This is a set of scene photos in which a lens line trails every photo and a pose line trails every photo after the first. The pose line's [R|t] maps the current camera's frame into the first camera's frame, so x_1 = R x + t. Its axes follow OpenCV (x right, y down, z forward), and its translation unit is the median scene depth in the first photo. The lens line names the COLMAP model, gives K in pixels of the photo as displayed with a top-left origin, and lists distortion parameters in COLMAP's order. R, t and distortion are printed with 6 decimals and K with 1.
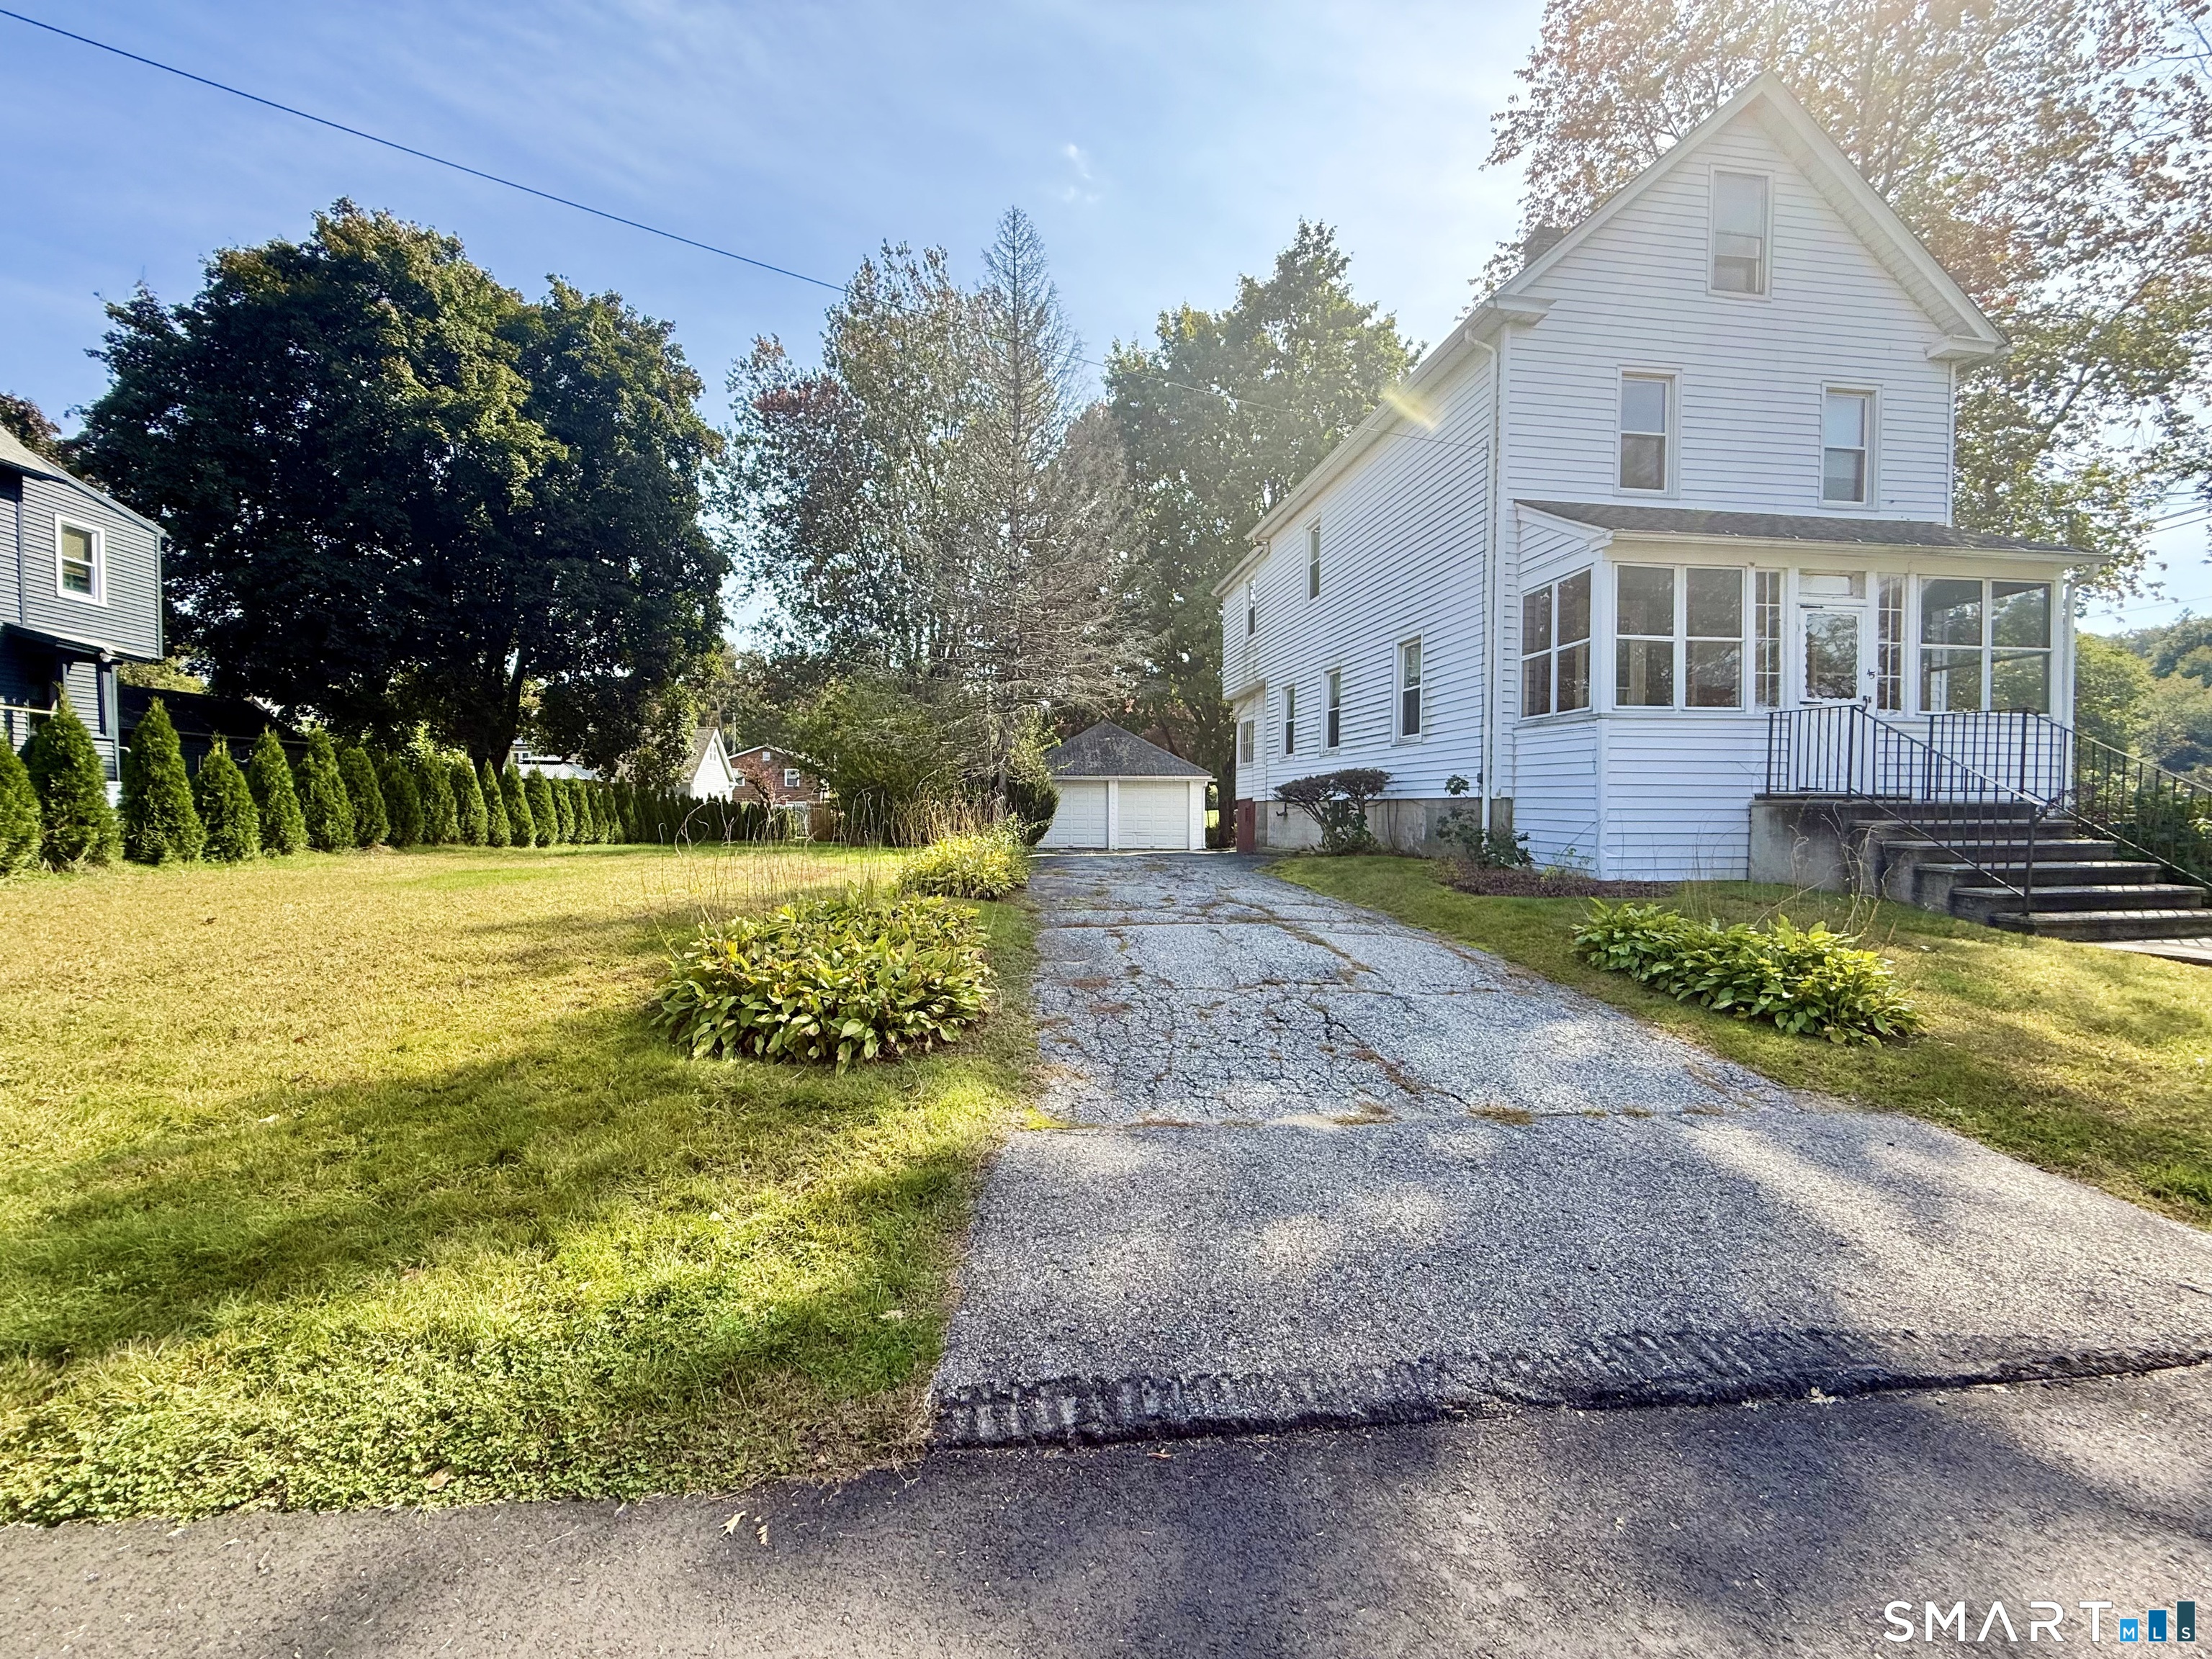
lens RADIAL K [[883.4, 0, 1106.0], [0, 883.4, 829.5], [0, 0, 1]] dist [-0.008374, -0.000270]
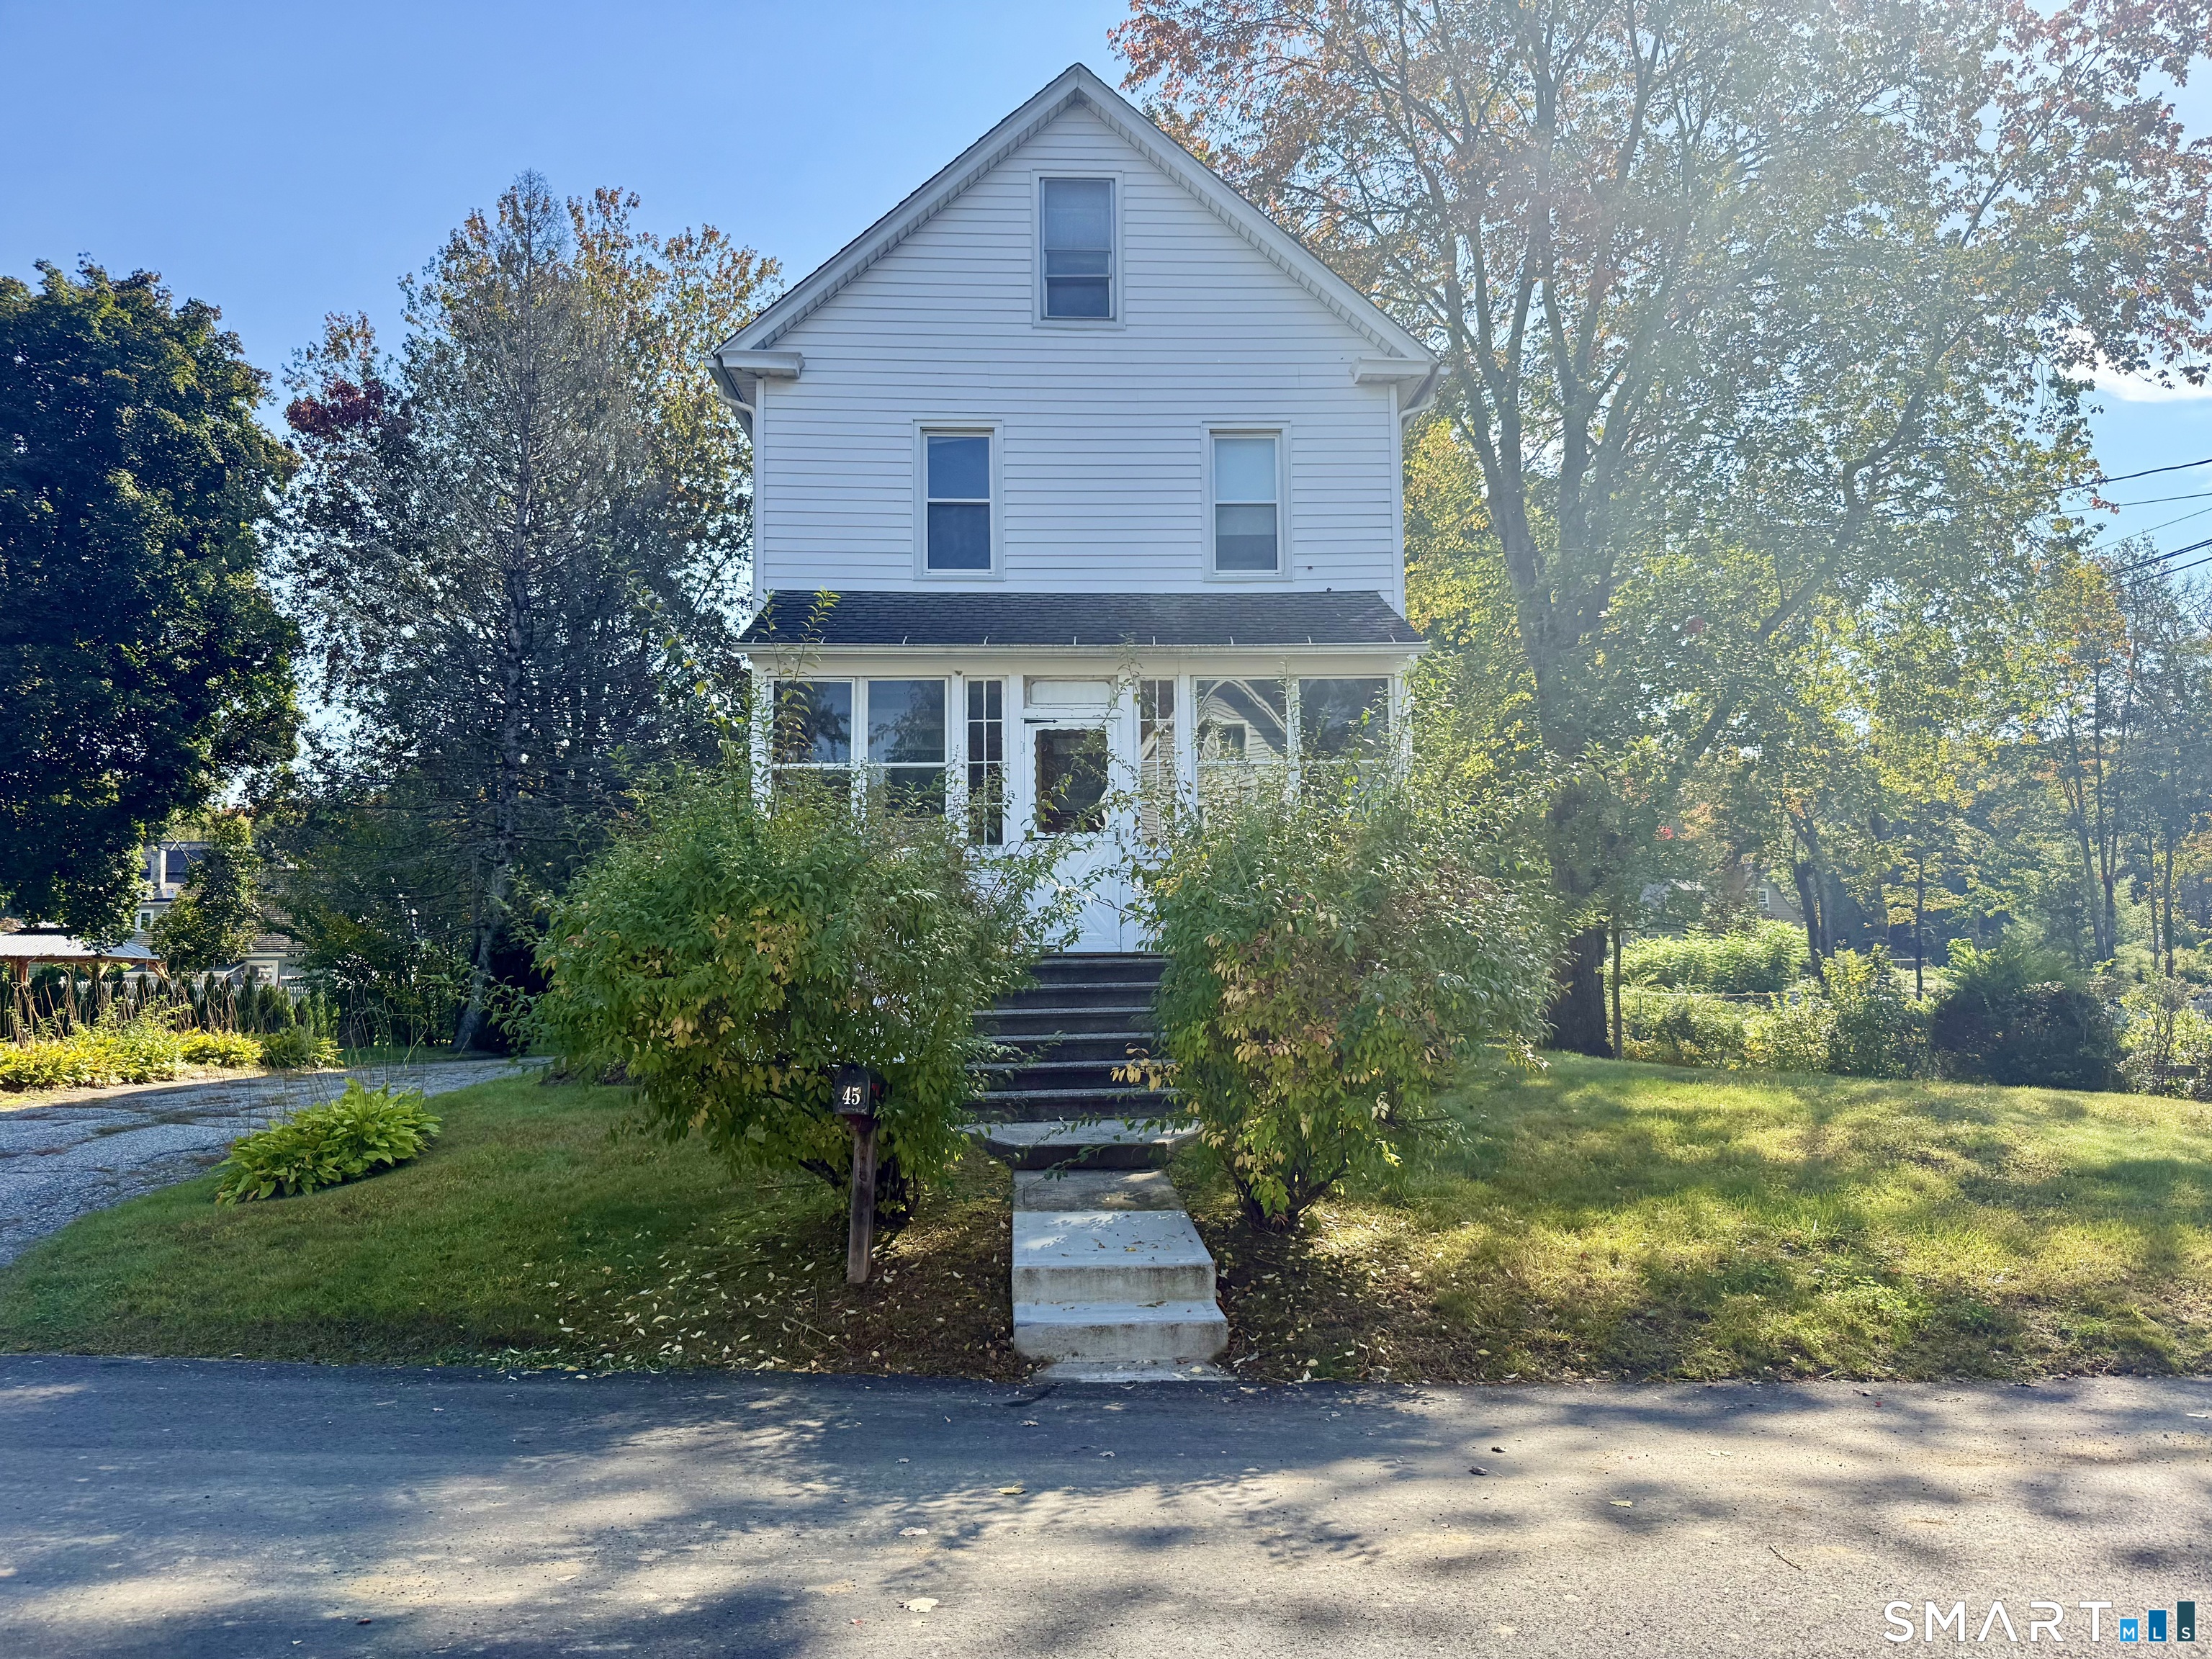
lens RADIAL K [[1549.9, 0, 1106.0], [0, 1549.9, 829.5], [0, 0, 1]] dist [0.072199, -0.115248]
pose [[0.995365, -0.023658, -0.093211, 0.896319], [0.011962, 0.992199, -0.124089, 0.019476], [0.095420, 0.122399, 0.987883, -0.346048]]
